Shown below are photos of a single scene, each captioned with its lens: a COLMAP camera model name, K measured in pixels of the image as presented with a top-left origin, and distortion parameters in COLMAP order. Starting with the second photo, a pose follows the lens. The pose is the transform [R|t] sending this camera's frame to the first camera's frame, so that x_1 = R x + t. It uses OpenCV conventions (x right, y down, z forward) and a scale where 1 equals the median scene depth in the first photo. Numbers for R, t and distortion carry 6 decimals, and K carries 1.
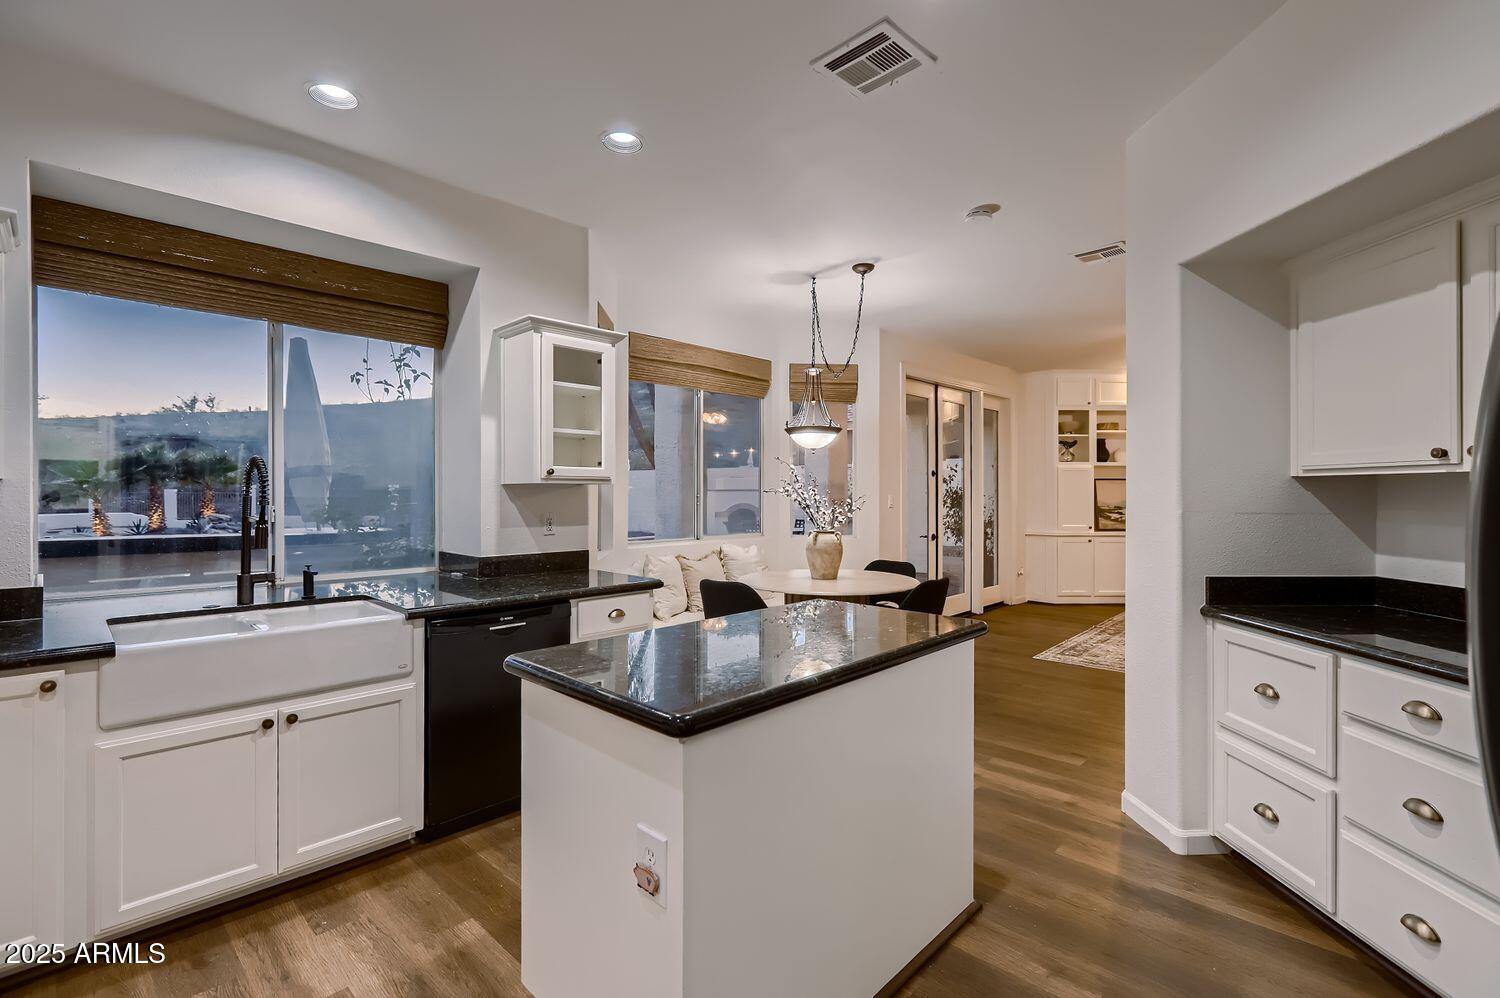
lens RADIAL K [[676.2, 0, 746.3], [0, 676.2, 493.1], [0, 0, 1]] dist [-0.004338, 0.002321]
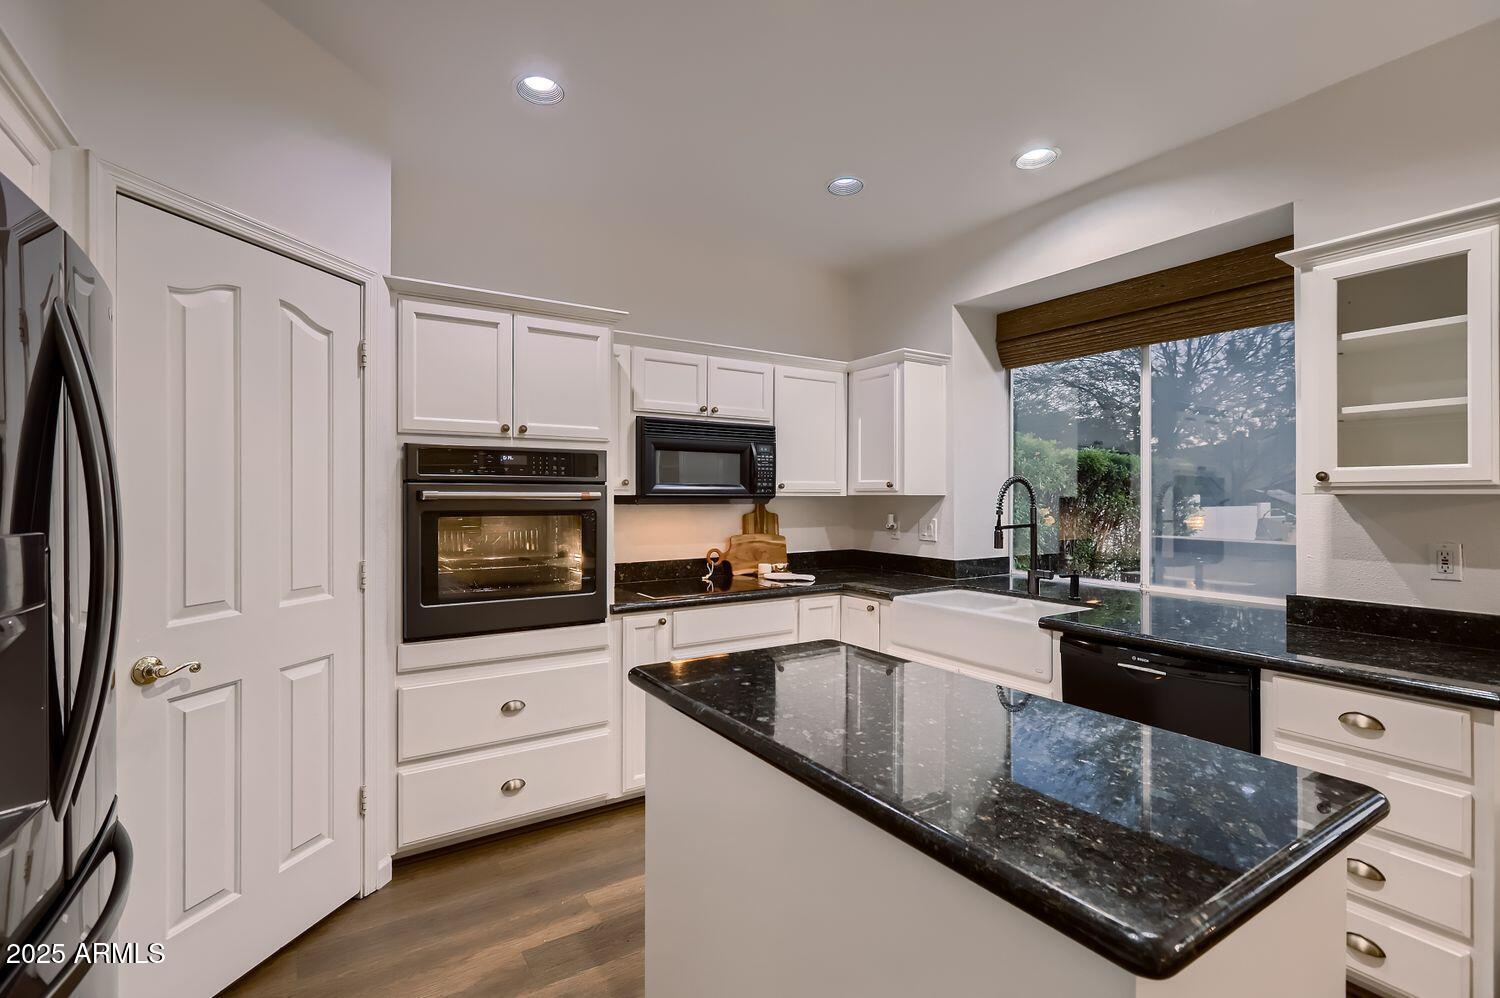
lens RADIAL K [[676.2, 0, 742.1], [0, 676.2, 495.3], [0, 0, 1]] dist [-0.004338, 0.002321]
pose [[-0.239969, -0.002694, -0.970777, 0.412856], [-0.000286, 0.999996, -0.002705, -0.009860], [0.970781, -0.000371, -0.239968, 0.527562]]
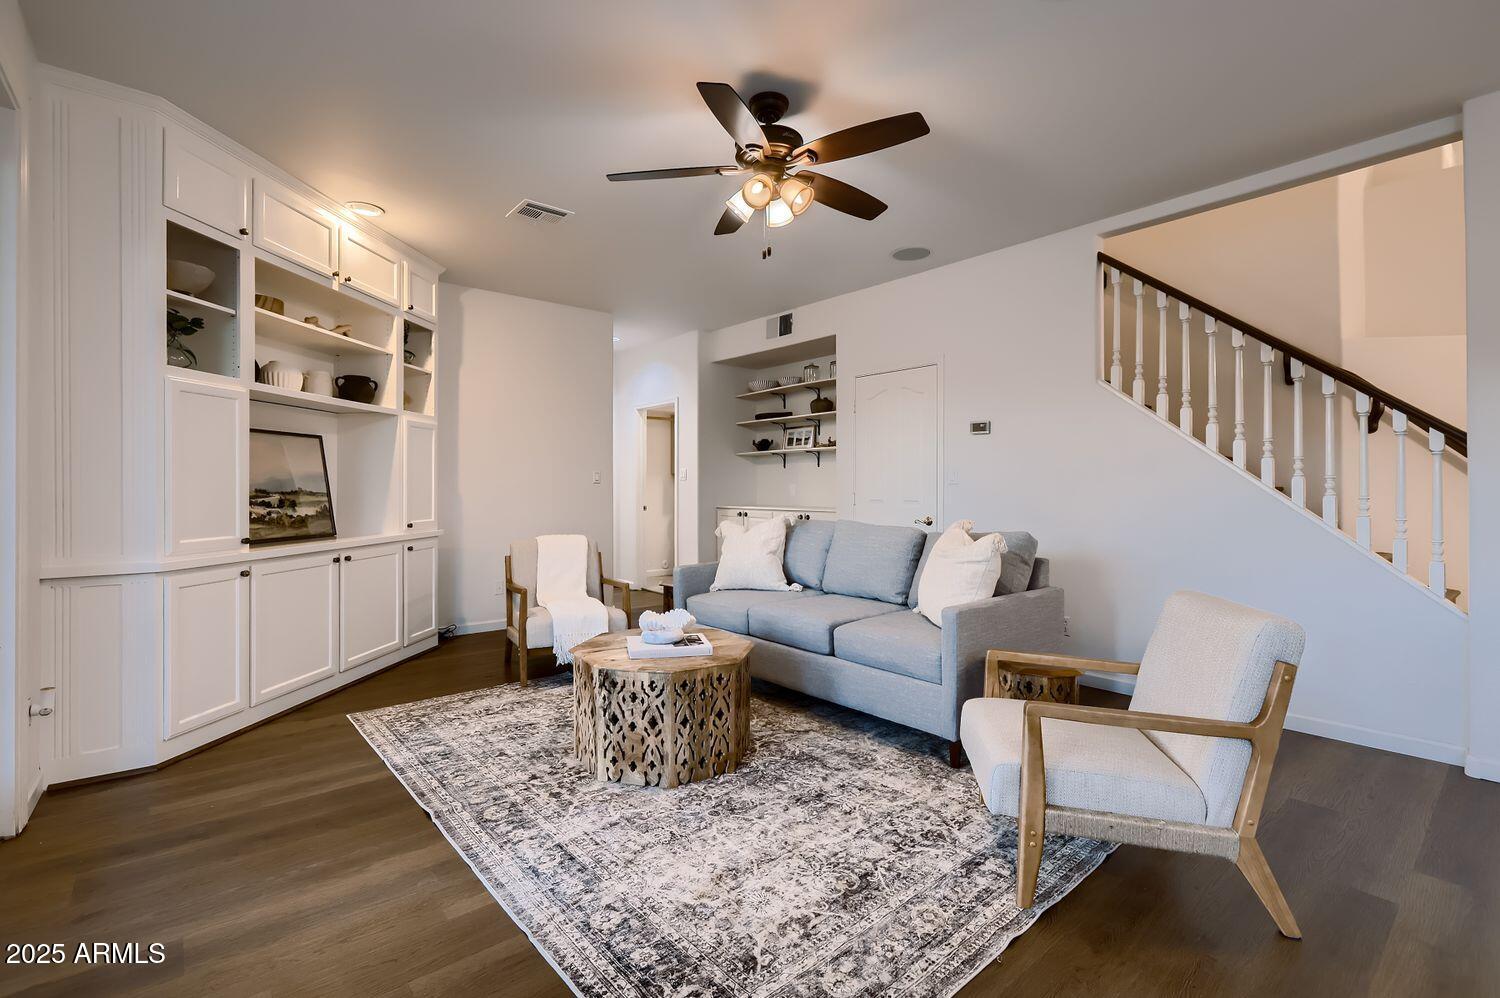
lens RADIAL K [[676.2, 0, 754.7], [0, 676.2, 490.8], [0, 0, 1]] dist [-0.004338, 0.002321]
pose [[0.107049, -0.003584, 0.994247, 0.311214], [-0.000245, 0.999993, 0.003631, 0.043790], [-0.994254, -0.000632, 0.107048, 1.461228]]
